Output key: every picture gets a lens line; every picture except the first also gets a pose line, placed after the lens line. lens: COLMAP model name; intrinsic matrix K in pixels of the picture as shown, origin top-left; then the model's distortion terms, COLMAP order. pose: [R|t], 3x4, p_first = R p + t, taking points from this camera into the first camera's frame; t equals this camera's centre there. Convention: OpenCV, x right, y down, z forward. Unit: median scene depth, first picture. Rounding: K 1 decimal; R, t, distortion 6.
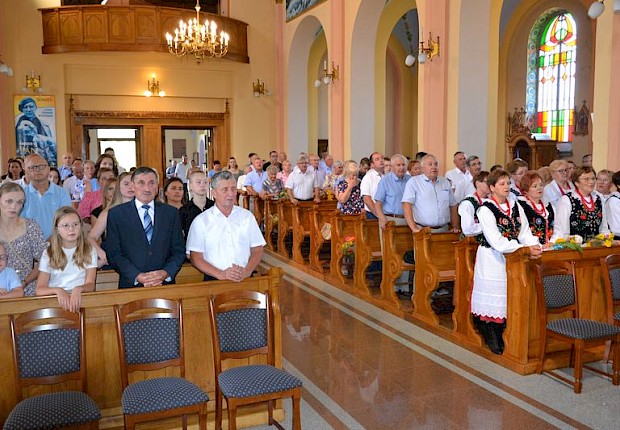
lens RADIAL K [[610.1, 0, 317.7], [0, 610.1, 216.0], [0, 0, 1]] dist [-0.016031, 0.001512]
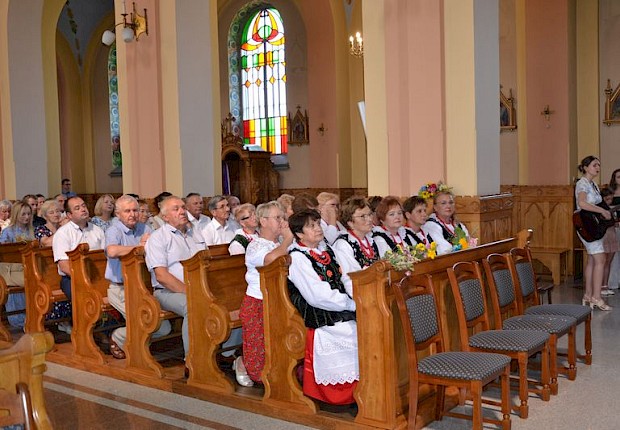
lens RADIAL K [[692.2, 0, 310.0], [0, 692.2, 215.0], [0, 0, 1]] dist [-0.008797, -0.008194]
pose [[0.870440, -0.045423, 0.490175, -0.041926], [0.075160, 0.996322, -0.041143, 0.009183], [-0.486503, 0.072654, 0.870653, 0.122103]]
